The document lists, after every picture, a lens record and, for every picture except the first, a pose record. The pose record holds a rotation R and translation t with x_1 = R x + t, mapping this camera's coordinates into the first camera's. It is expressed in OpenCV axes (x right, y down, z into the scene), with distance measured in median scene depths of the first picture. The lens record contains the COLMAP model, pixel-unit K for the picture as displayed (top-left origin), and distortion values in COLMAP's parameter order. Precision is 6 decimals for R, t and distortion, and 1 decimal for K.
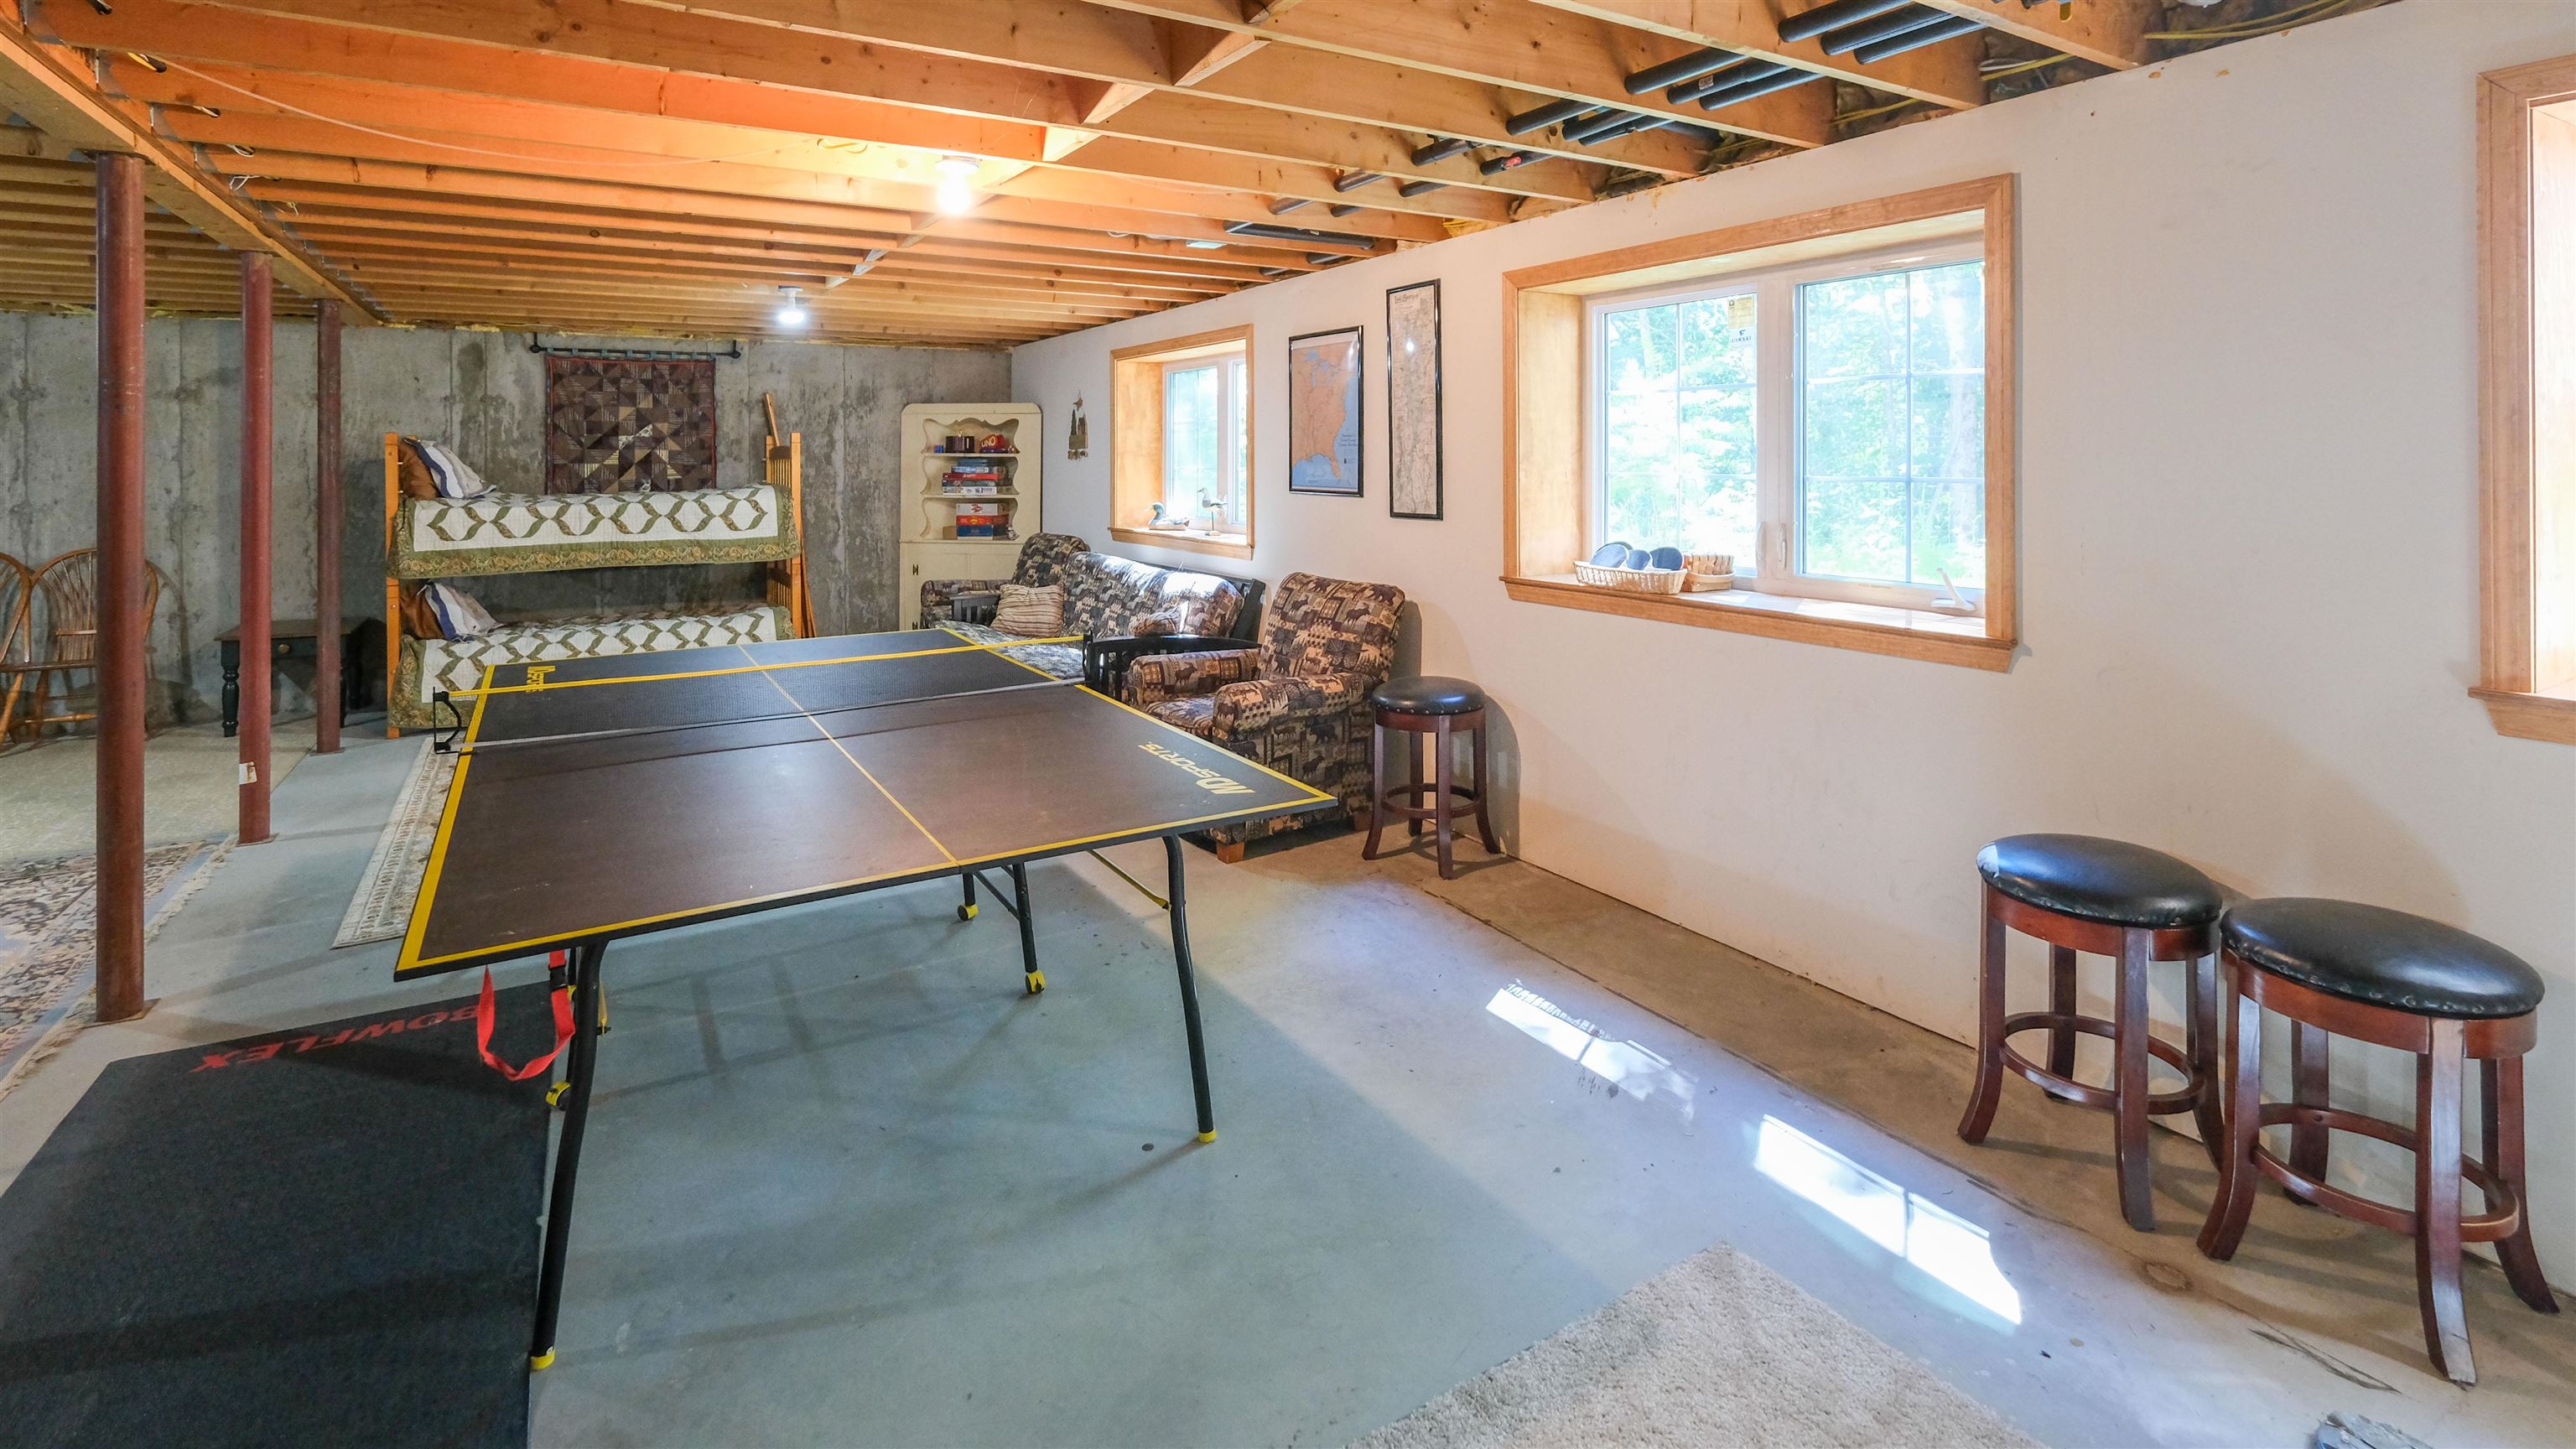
lens RADIAL K [[1193.9, 0, 1280.1], [0, 1193.9, 440.5], [0, 0, 1]] dist [0.000069, 0.000171]
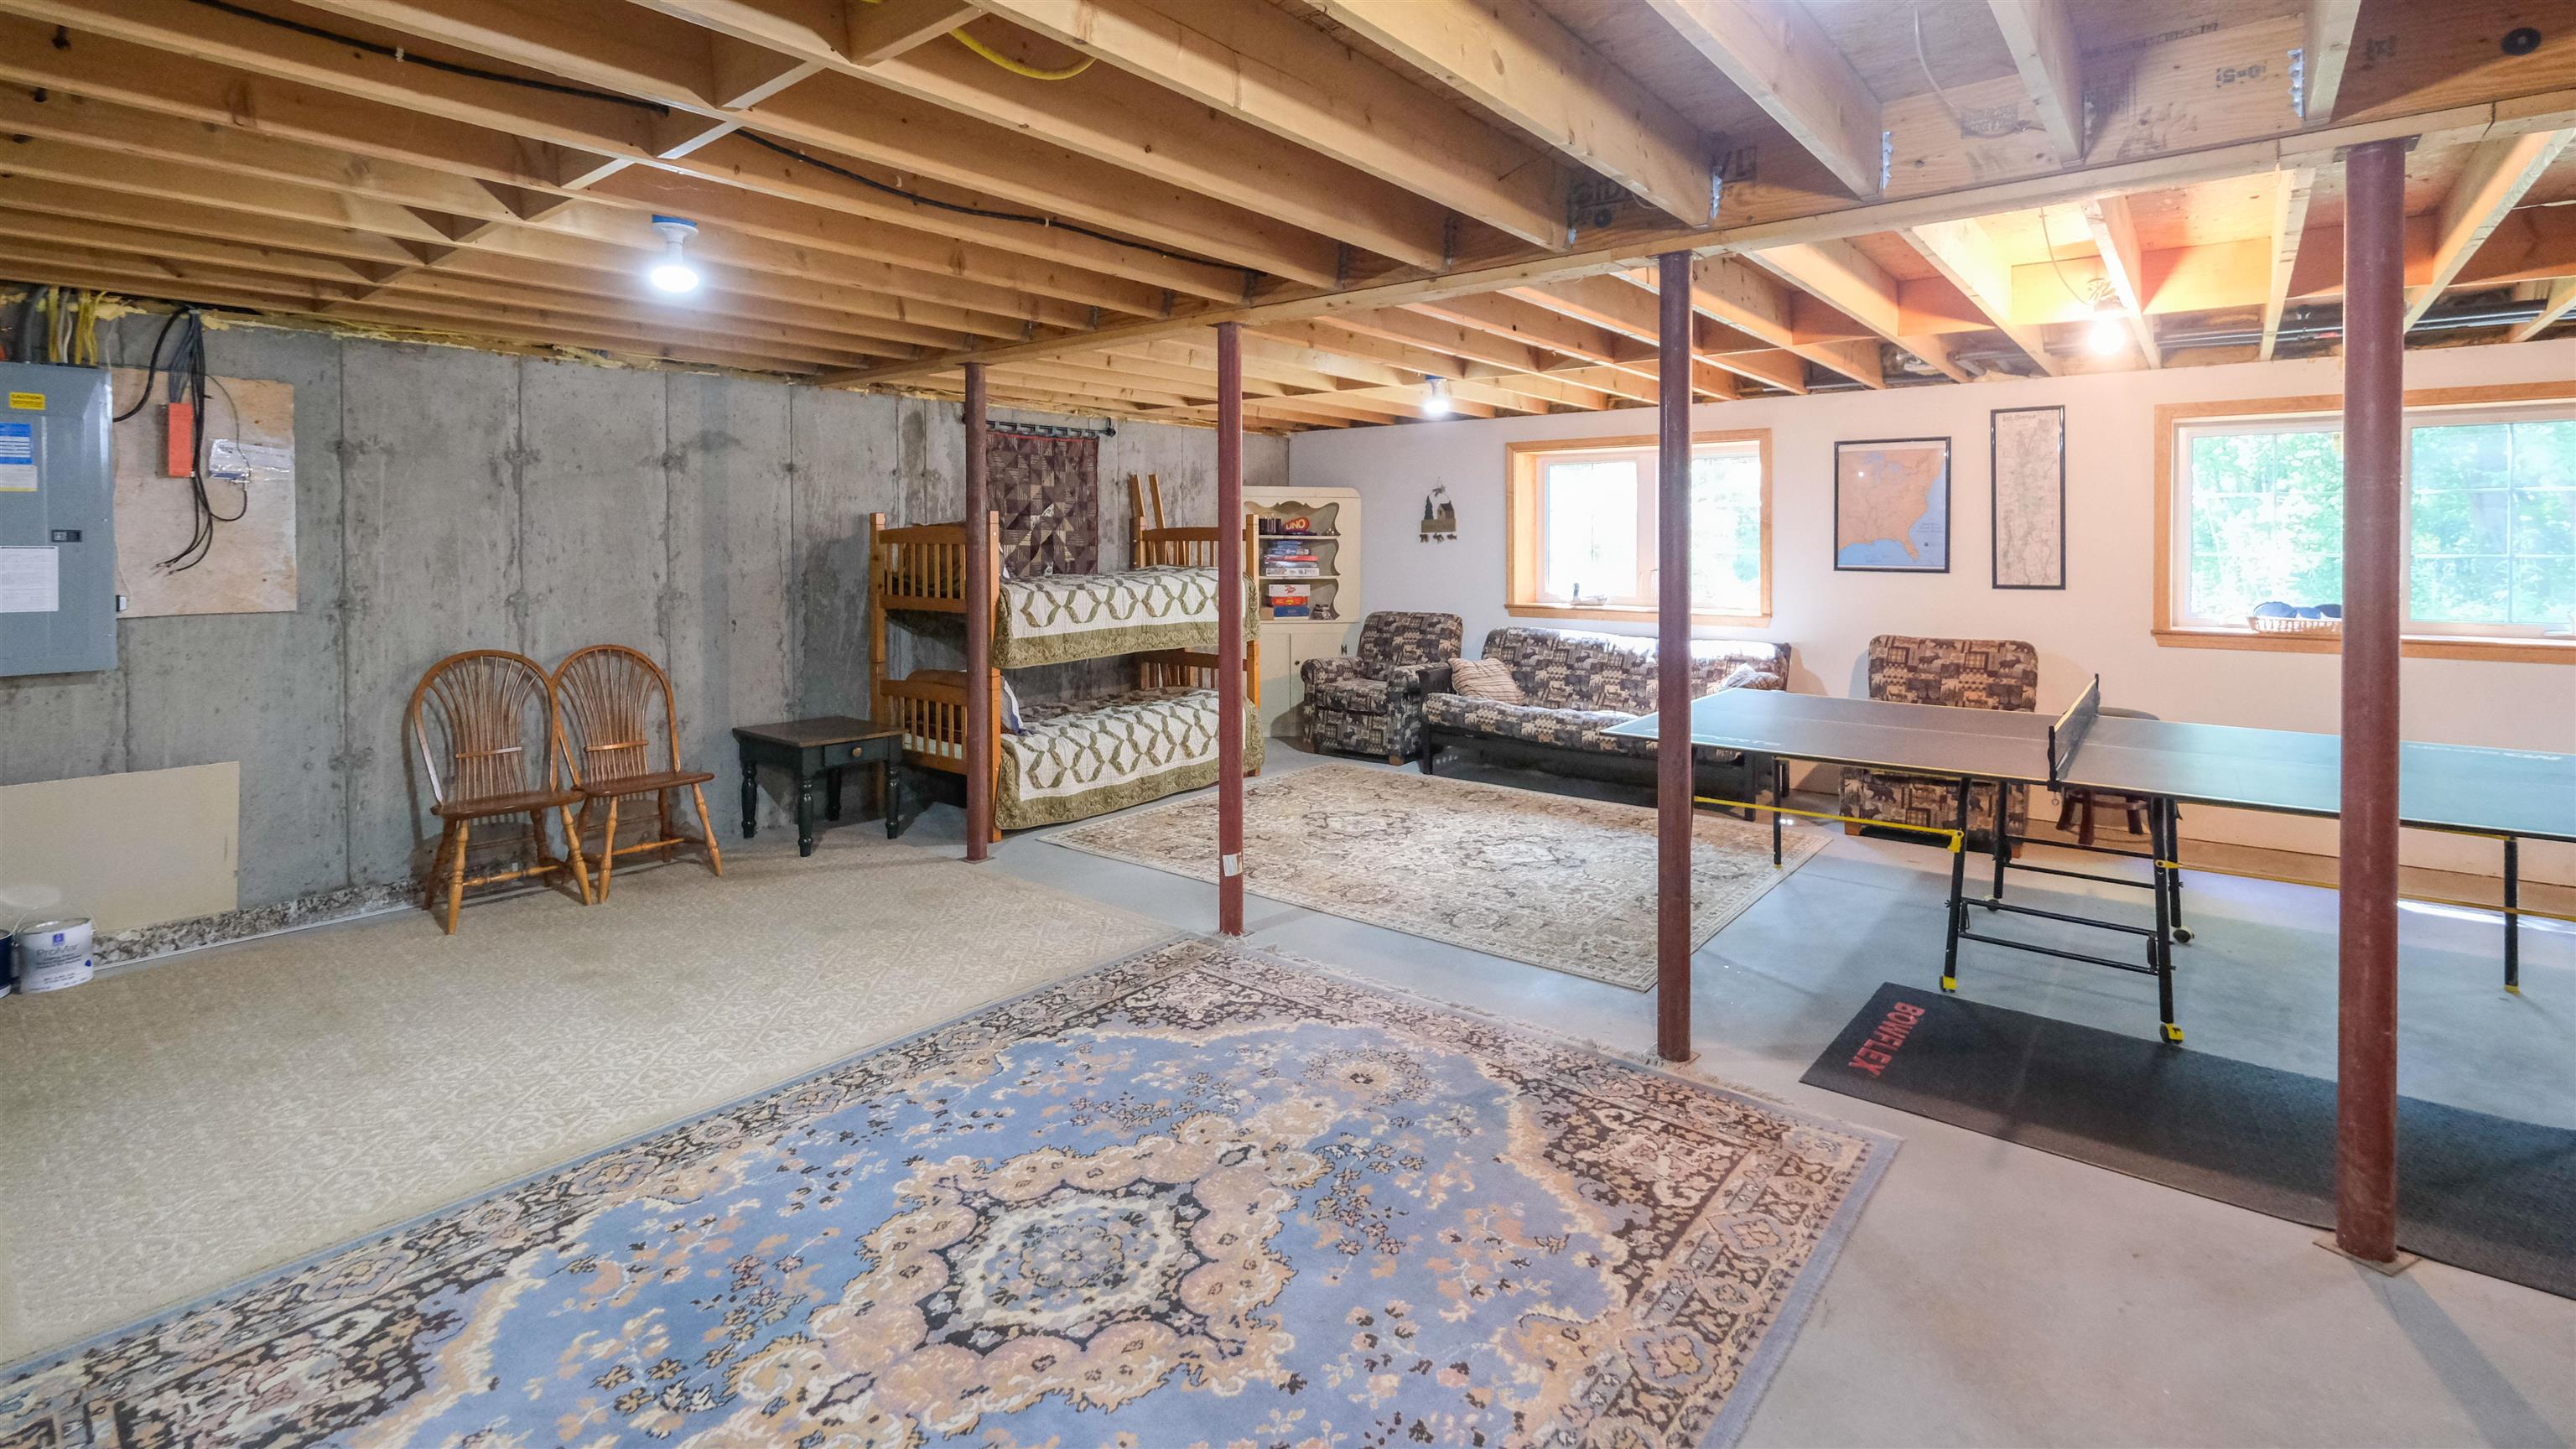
lens RADIAL K [[1179.6, 0, 1295.1], [0, 1179.6, 538.3], [0, 0, 1]] dist [-0.000398, -0.000028]
pose [[0.934811, 0.004743, 0.355115, -0.798823], [-0.008863, 0.999911, 0.009976, 0.003443], [-0.355036, -0.012473, 0.934769, 0.063870]]
